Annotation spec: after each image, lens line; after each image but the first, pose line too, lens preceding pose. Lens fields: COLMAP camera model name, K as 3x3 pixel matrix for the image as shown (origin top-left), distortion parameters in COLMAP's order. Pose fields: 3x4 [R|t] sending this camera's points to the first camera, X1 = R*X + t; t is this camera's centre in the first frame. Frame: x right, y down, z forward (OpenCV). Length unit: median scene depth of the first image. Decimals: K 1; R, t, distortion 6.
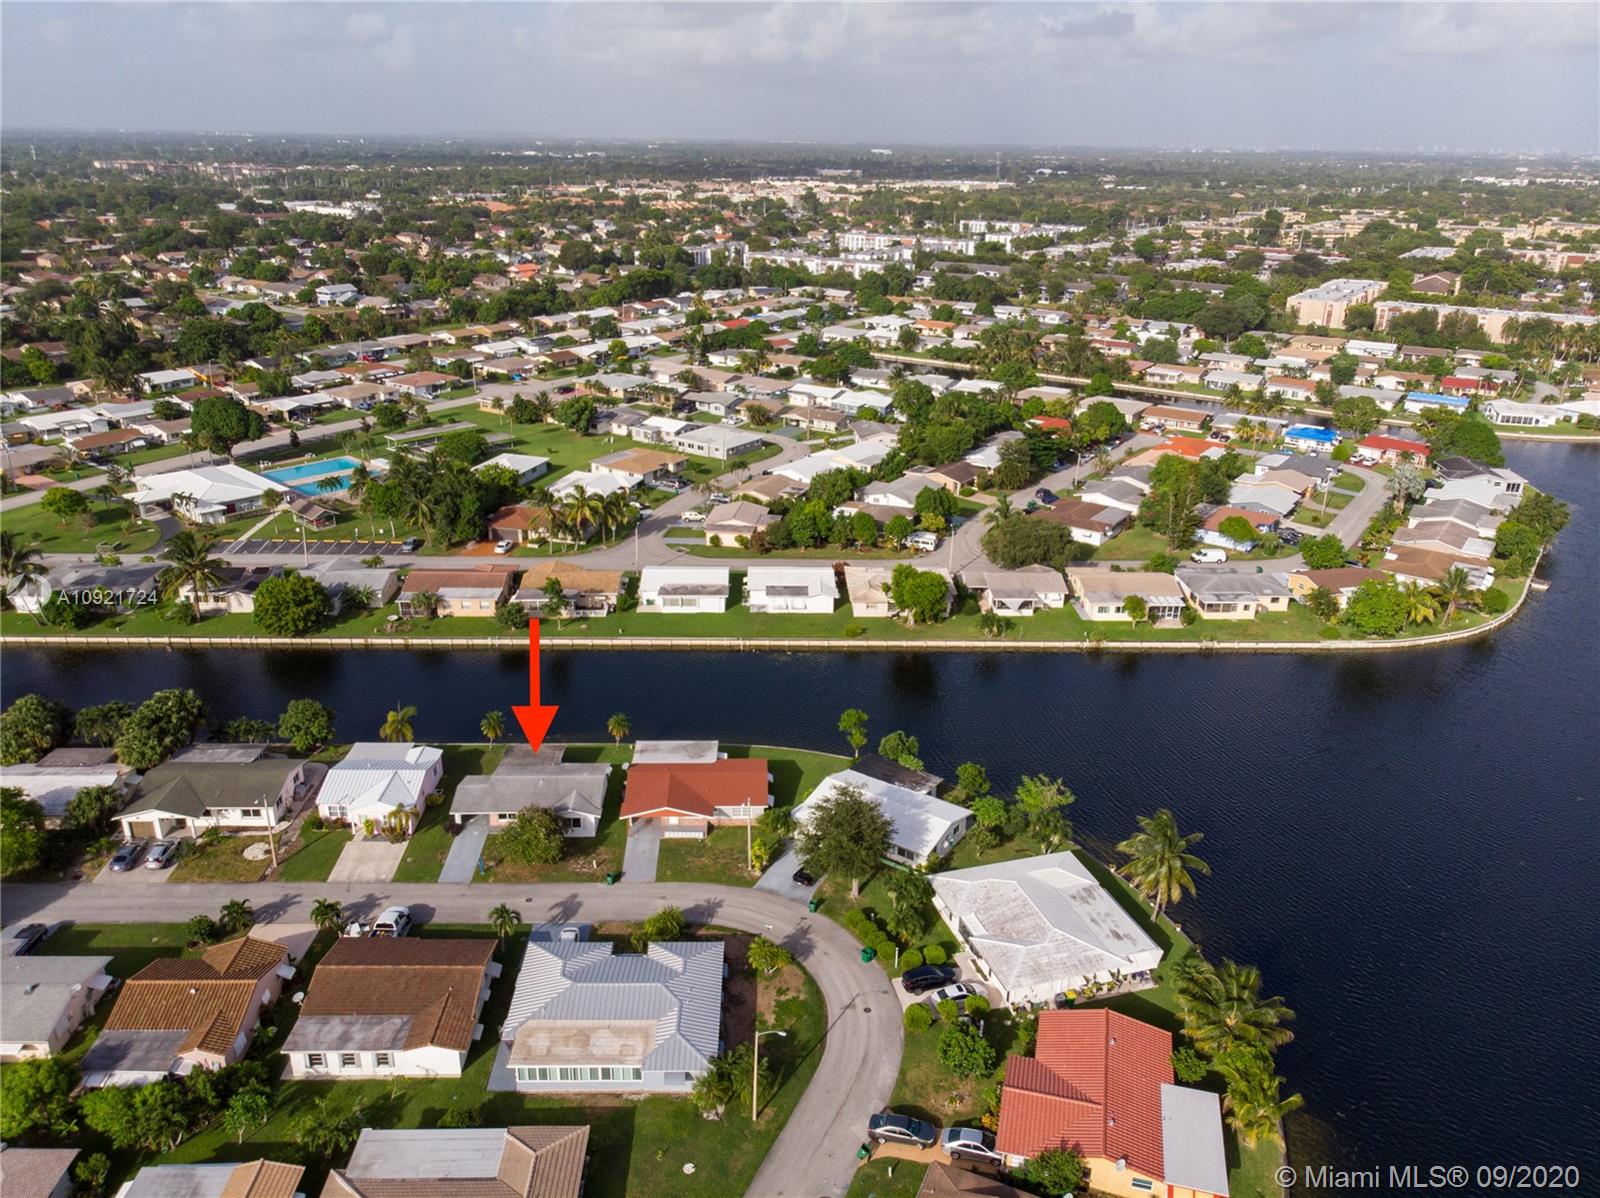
lens RADIAL K [[1169.1, 0, 800.0], [0, 1169.1, 599.0], [0, 0, 1]] dist [0.003864, -0.002186]
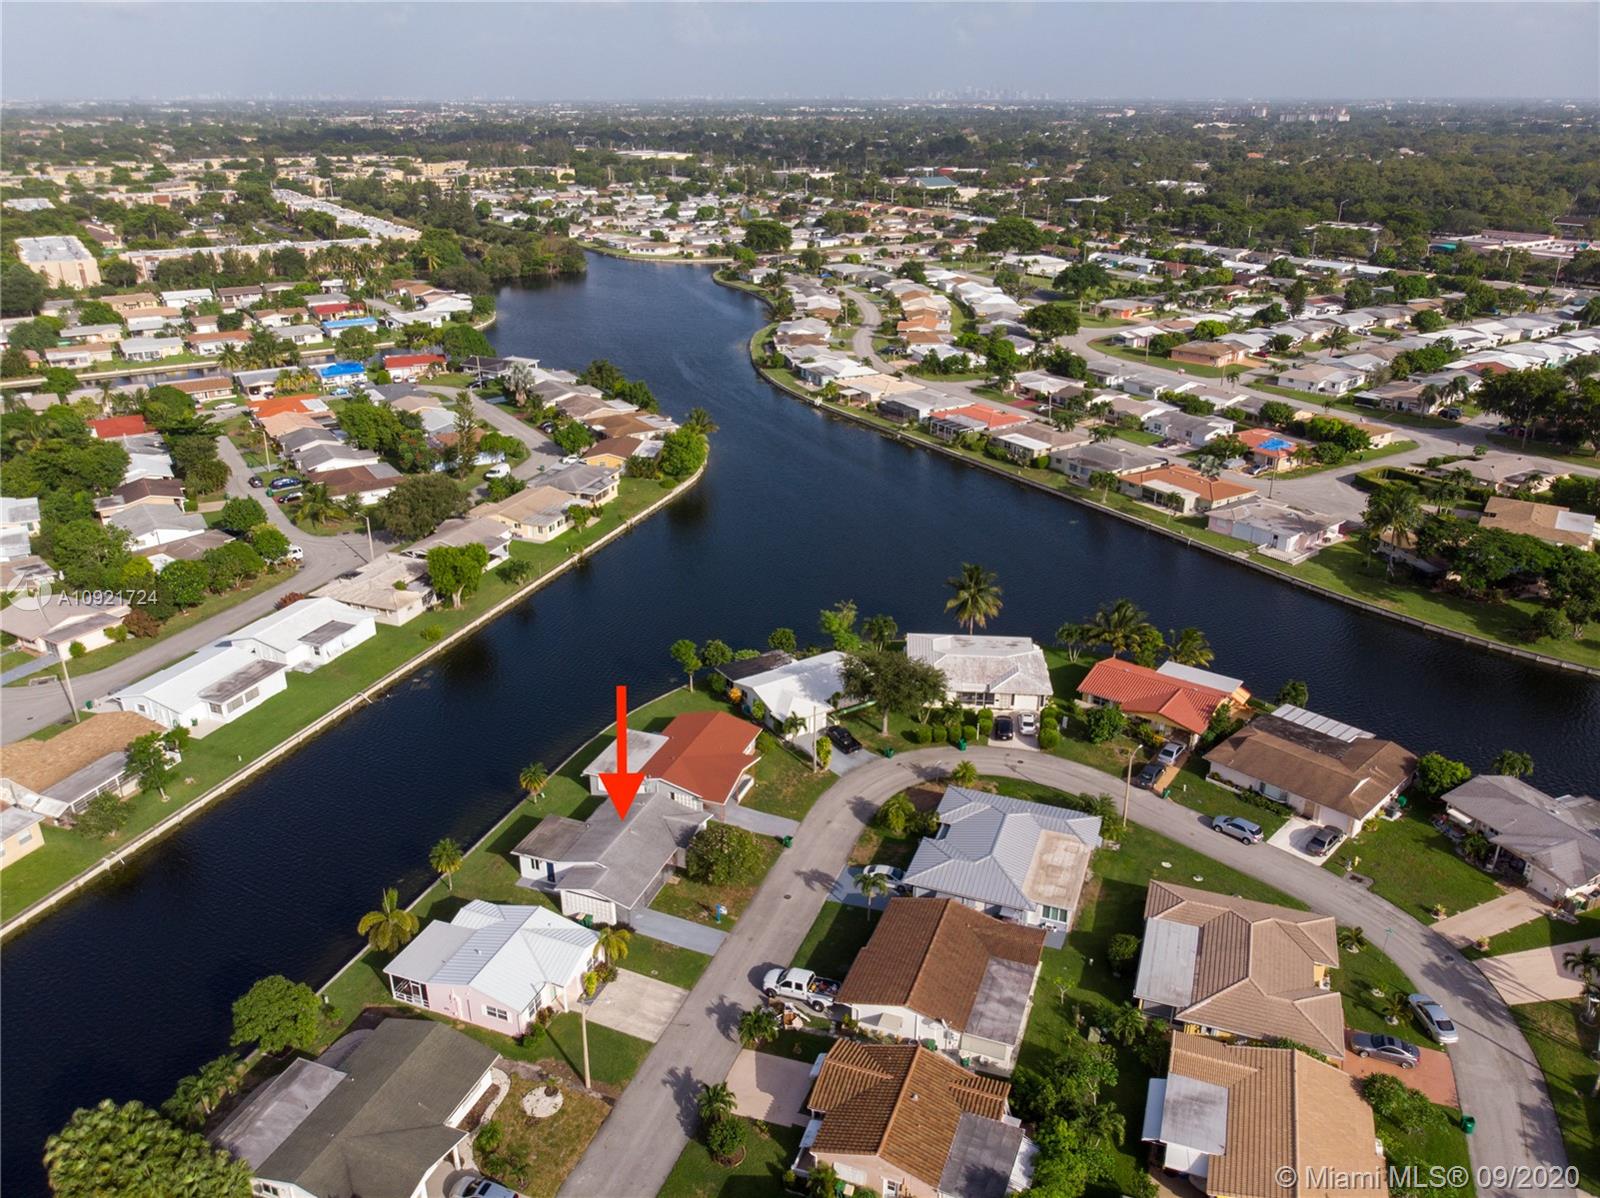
lens RADIAL K [[1127.5, 0, 800.0], [0, 1127.5, 599.0], [0, 0, 1]] dist [-0.022404, 0.045033]
pose [[0.392915, -0.387683, 0.833858, -0.564583], [0.340193, 0.903734, 0.259870, -0.128465], [-0.854334, 0.181566, 0.486978, 0.303943]]
